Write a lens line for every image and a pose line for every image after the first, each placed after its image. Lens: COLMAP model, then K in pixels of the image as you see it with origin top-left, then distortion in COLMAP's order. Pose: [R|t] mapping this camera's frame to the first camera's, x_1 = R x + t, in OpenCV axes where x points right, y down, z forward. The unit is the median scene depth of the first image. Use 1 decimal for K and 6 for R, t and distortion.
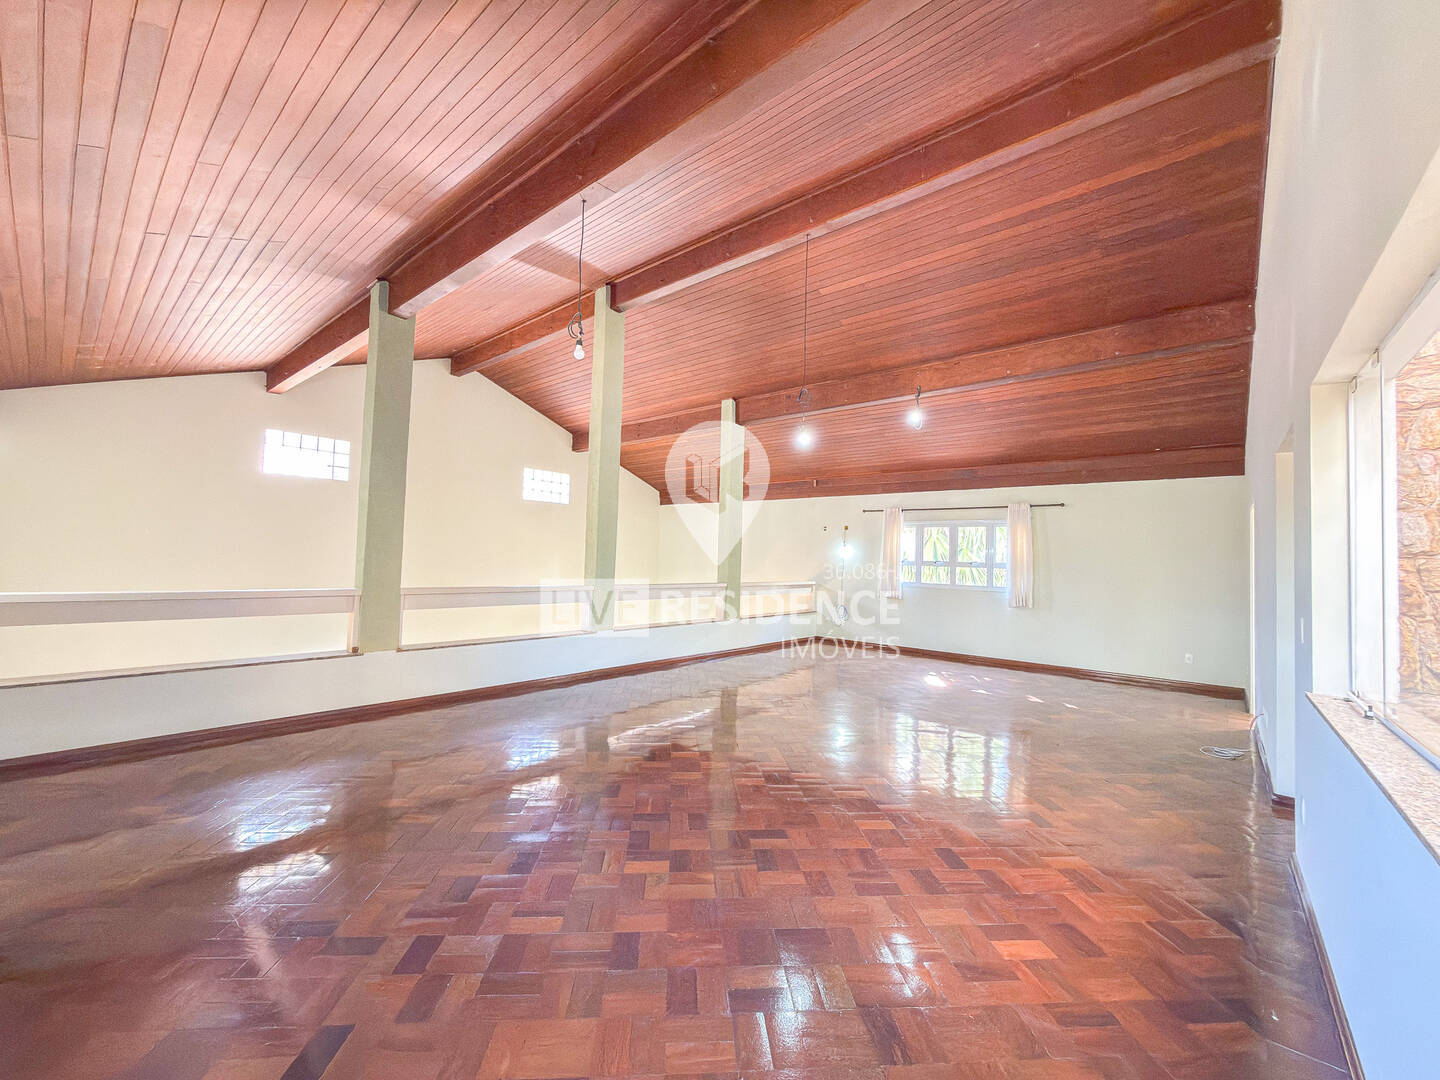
lens RADIAL K [[582.7, 0, 719.1], [0, 582.7, 518.1], [0, 0, 1]] dist [-0.000691, 0.000083]
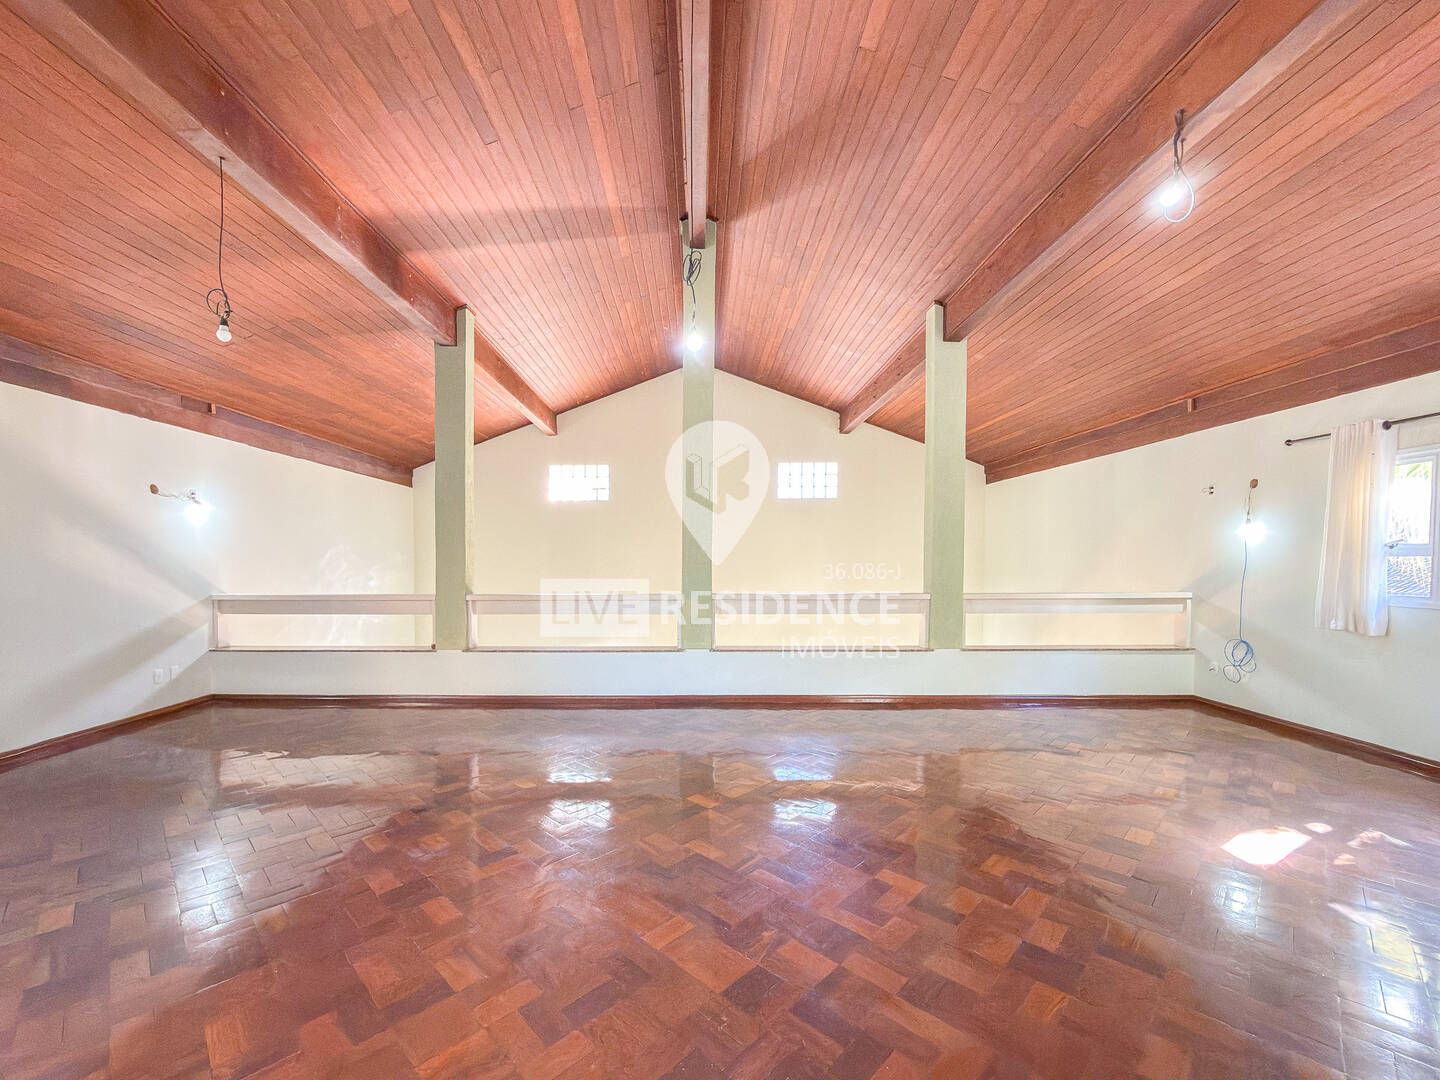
lens RADIAL K [[582.8, 0, 717.0], [0, 582.8, 567.5], [0, 0, 1]] dist [-0.000876, 0.000005]
pose [[0.634960, -0.019081, -0.772310, 0.341286], [0.078639, 0.996099, 0.040044, 0.035706], [0.768532, -0.086160, 0.633983, 0.379712]]
